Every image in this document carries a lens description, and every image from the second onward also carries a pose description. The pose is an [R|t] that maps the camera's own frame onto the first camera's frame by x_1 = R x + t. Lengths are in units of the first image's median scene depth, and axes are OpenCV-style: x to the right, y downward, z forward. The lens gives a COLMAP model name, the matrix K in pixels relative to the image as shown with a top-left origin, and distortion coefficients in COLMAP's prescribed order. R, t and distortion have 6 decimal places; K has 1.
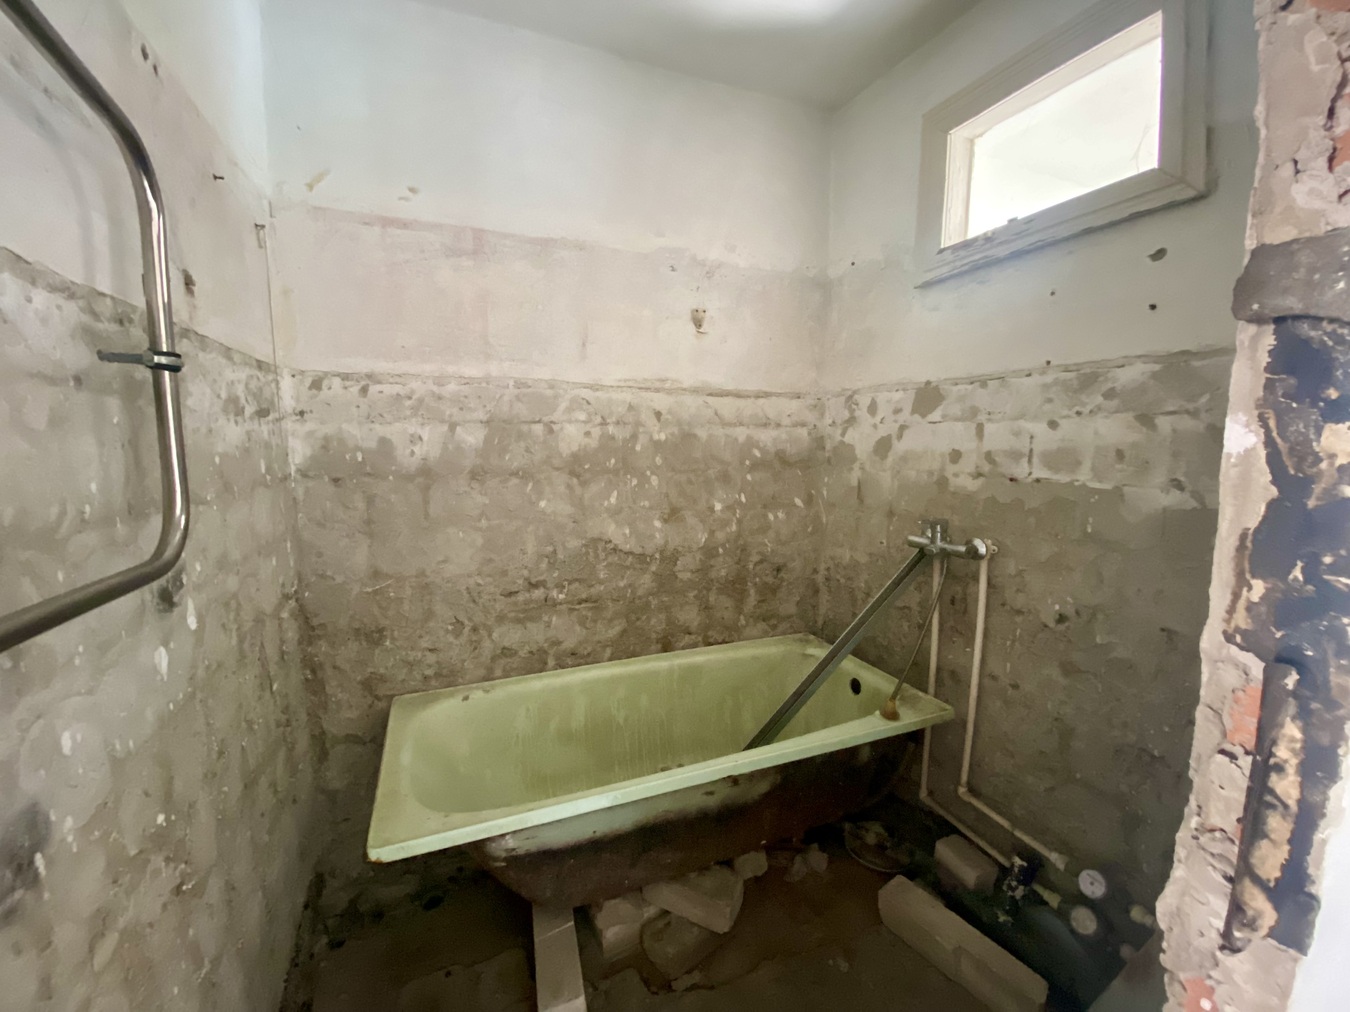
lens RADIAL K [[545.3, 0, 672.2], [0, 545.3, 505.5], [0, 0, 1]] dist [0.026213, -0.019919]
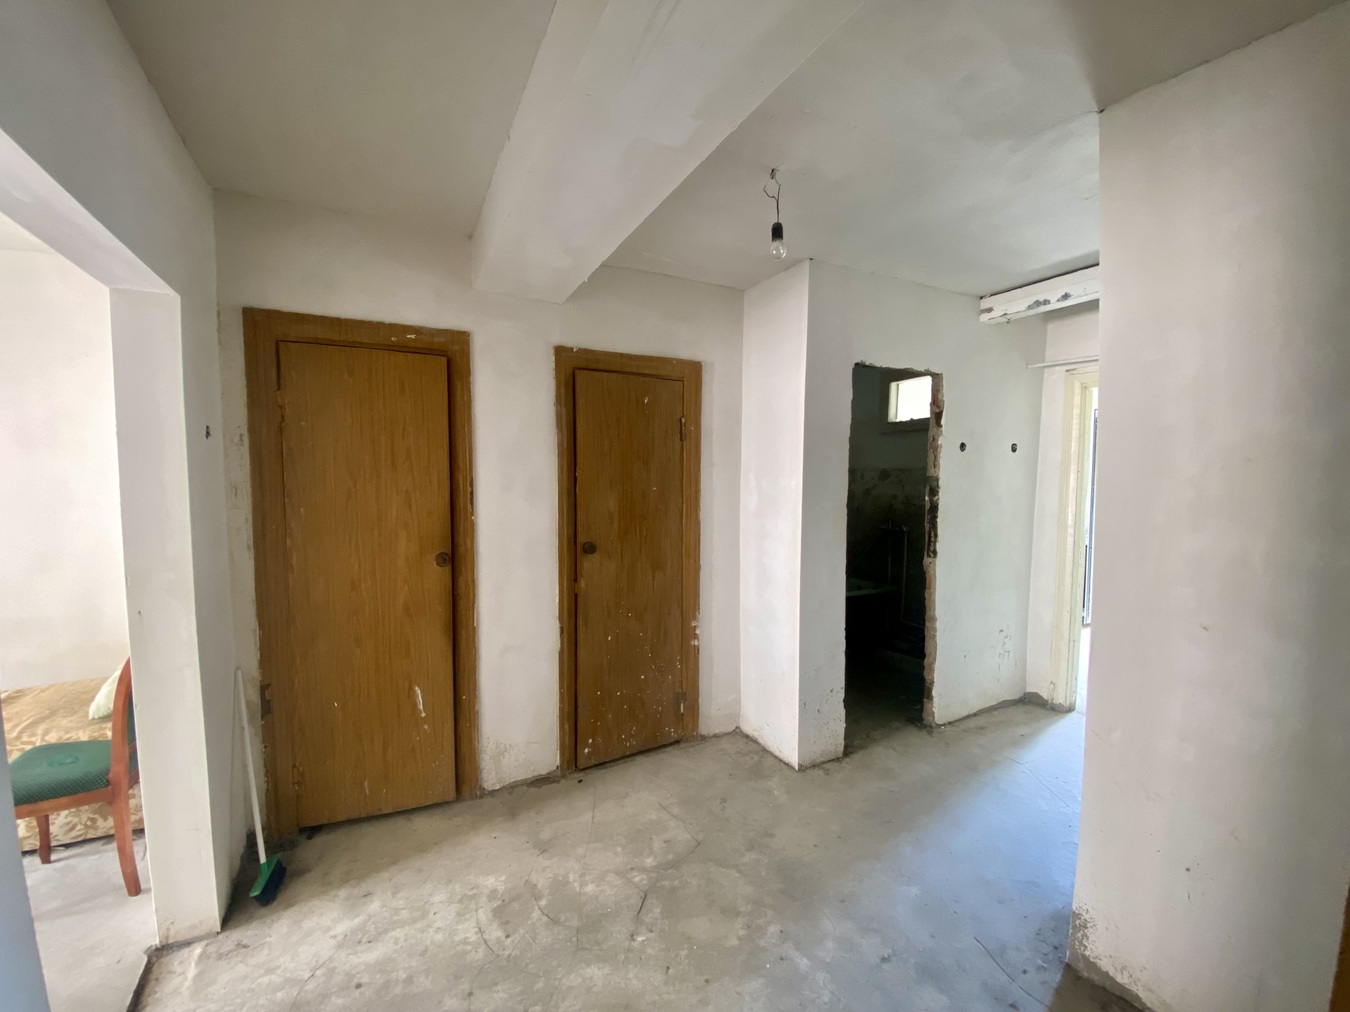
lens RADIAL K [[545.3, 0, 672.2], [0, 545.3, 505.5], [0, 0, 1]] dist [0.026213, -0.019919]
pose [[0.996840, -0.003433, 0.079361, -0.819405], [0.008046, 0.998291, -0.057875, 0.104616], [-0.079027, 0.058331, 0.995164, -1.647878]]
